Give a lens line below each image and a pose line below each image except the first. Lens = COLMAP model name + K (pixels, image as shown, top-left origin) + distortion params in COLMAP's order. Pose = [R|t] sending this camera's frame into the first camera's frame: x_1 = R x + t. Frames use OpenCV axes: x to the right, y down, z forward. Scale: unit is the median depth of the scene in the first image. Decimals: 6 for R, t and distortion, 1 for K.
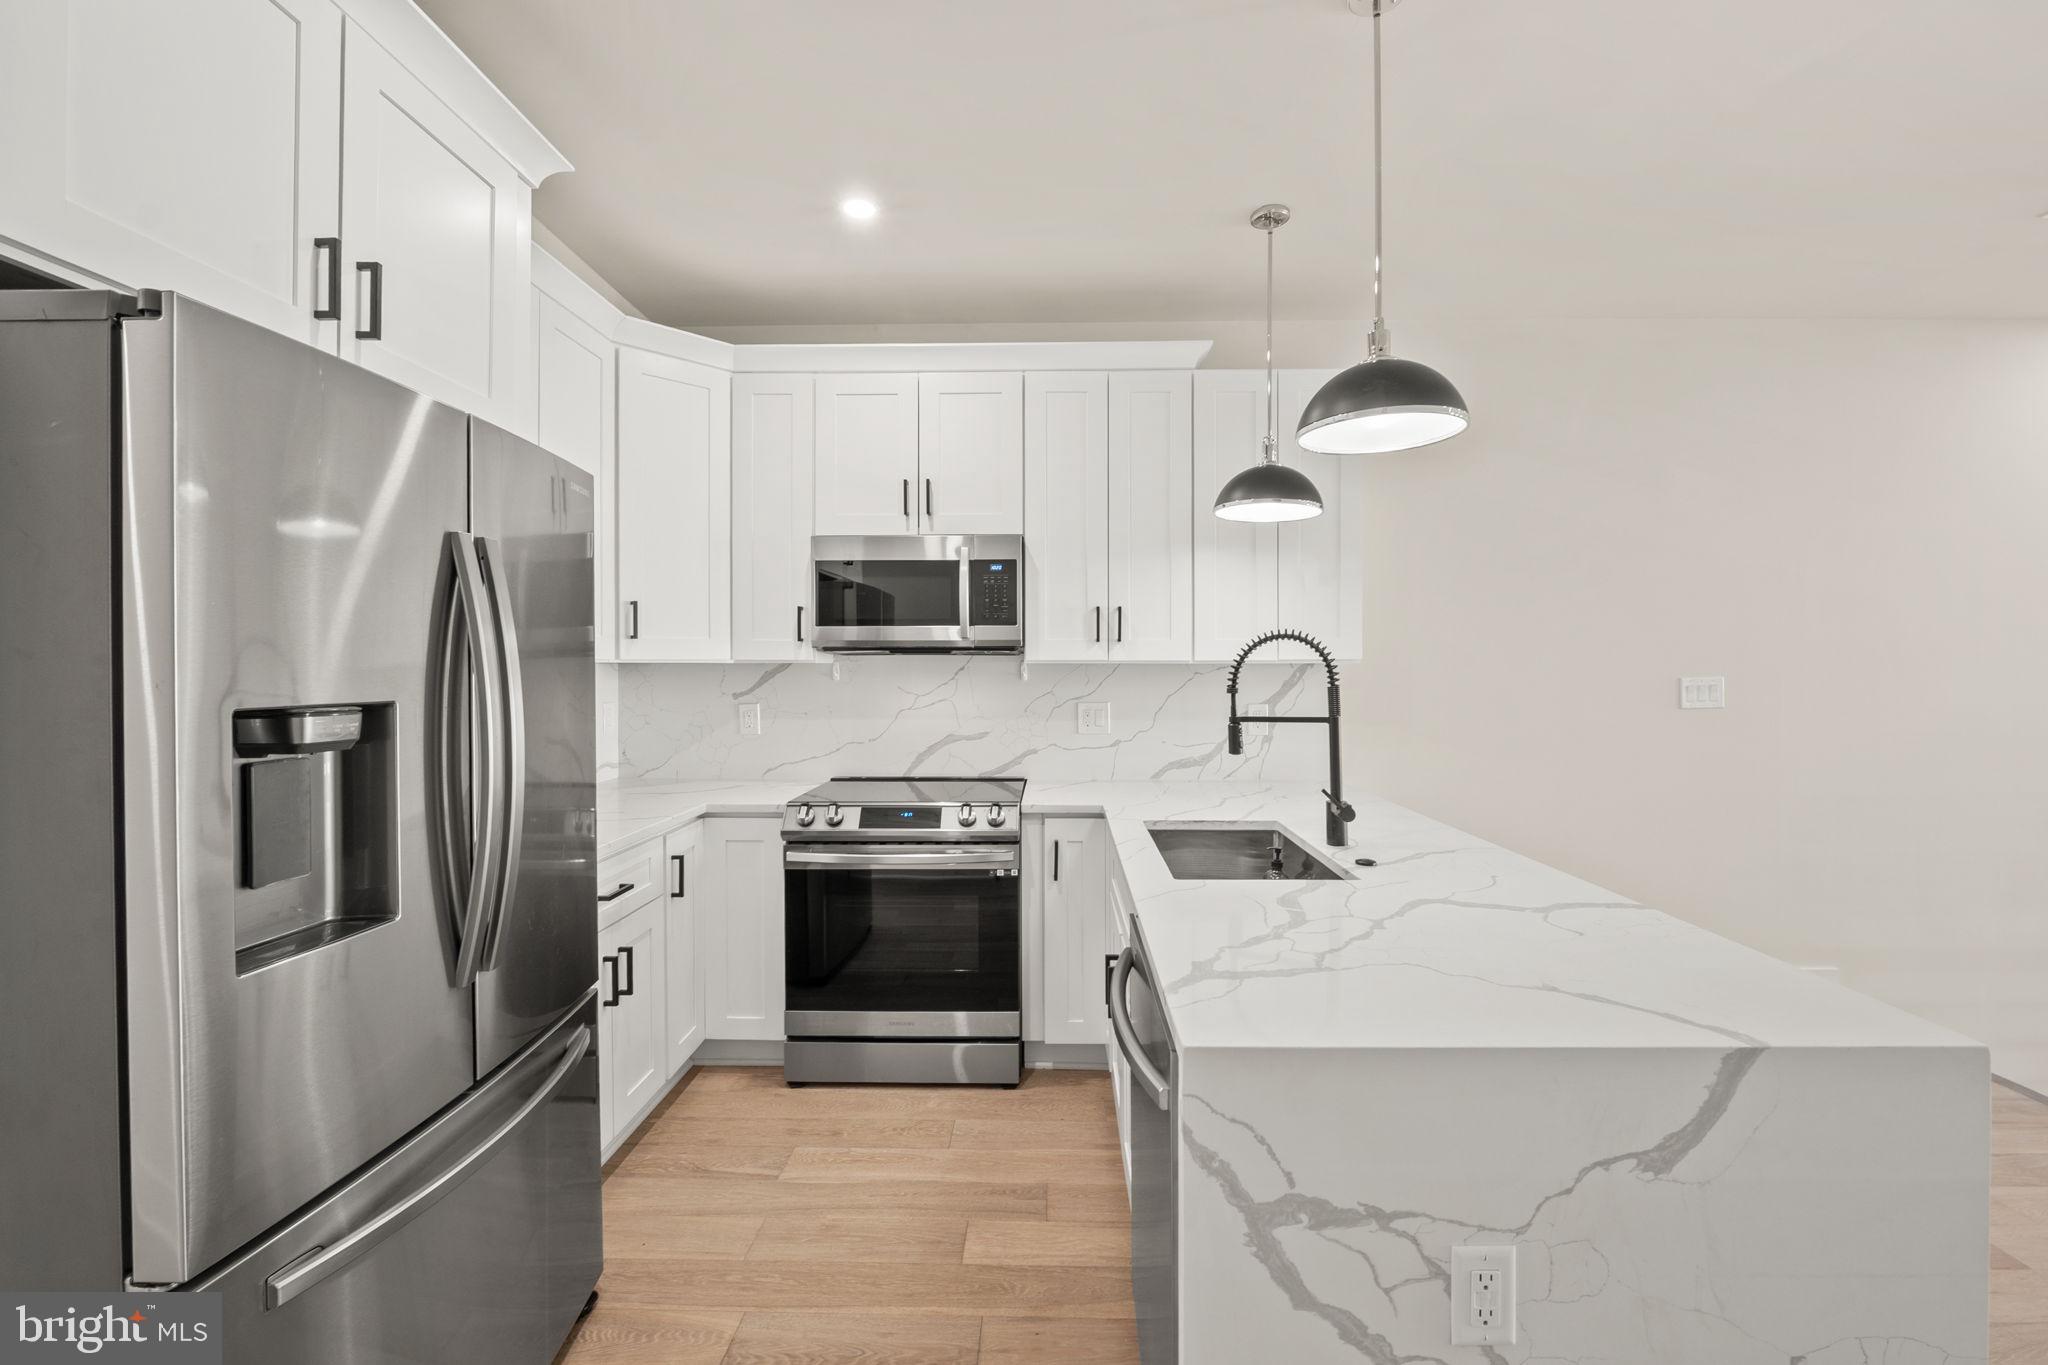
lens RADIAL K [[855.0, 0, 1030.4], [0, 855.0, 688.8], [0, 0, 1]] dist [-0.015110, 0.000536]
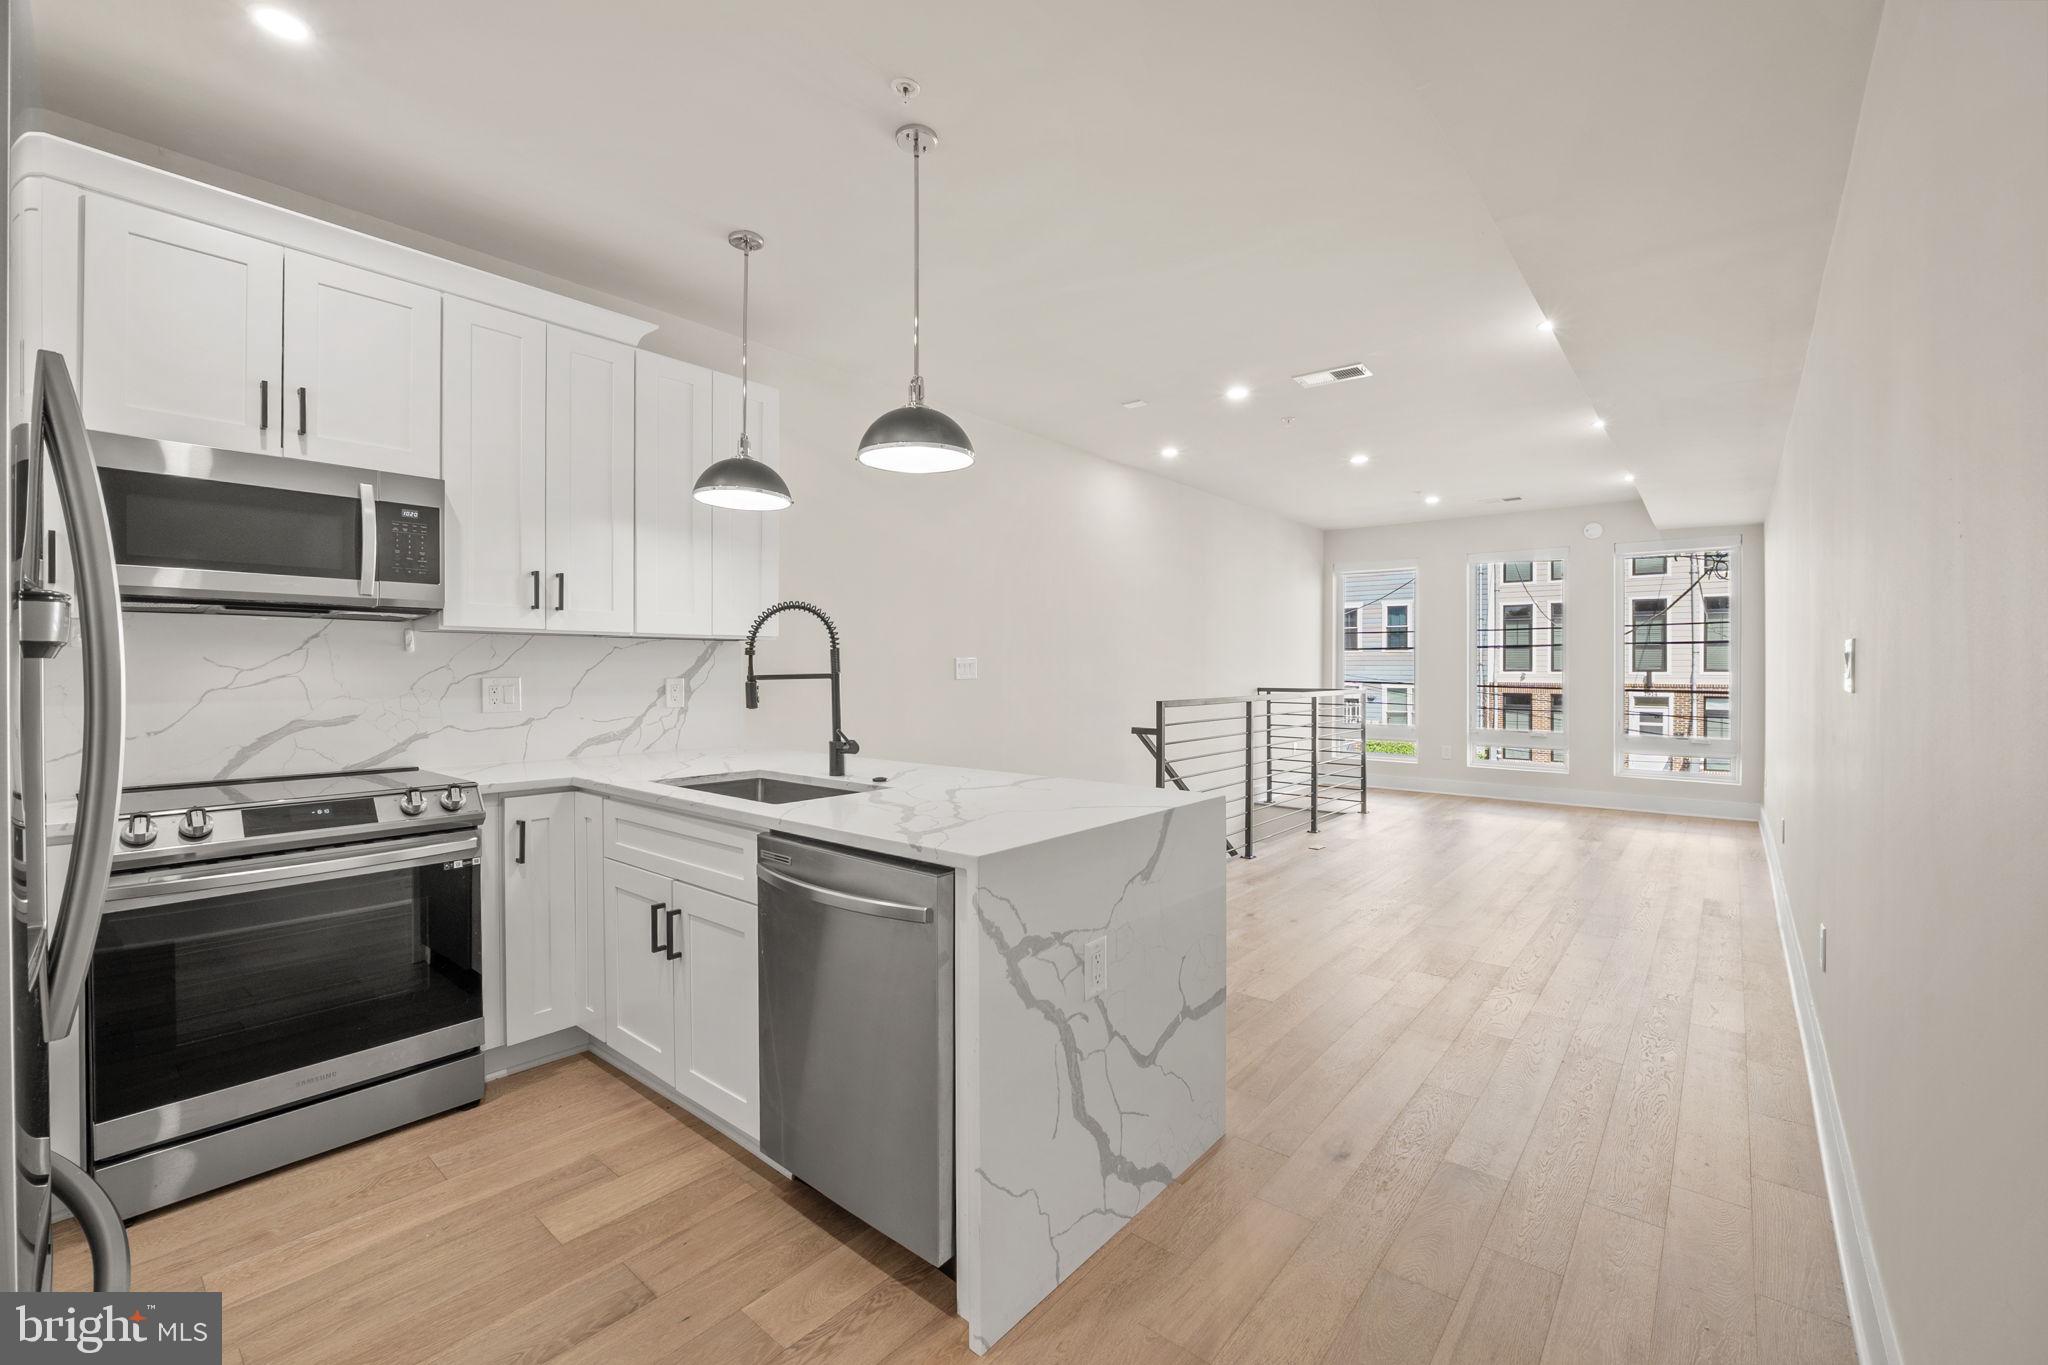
lens RADIAL K [[859.1, 0, 1034.4], [0, 859.1, 701.1], [0, 0, 1]] dist [-0.012314, 0.000266]
pose [[0.616849, -0.026260, 0.786643, -0.402828], [0.020318, 0.999641, 0.017438, 0.050762], [-0.786819, 0.005226, 0.617162, -0.008513]]
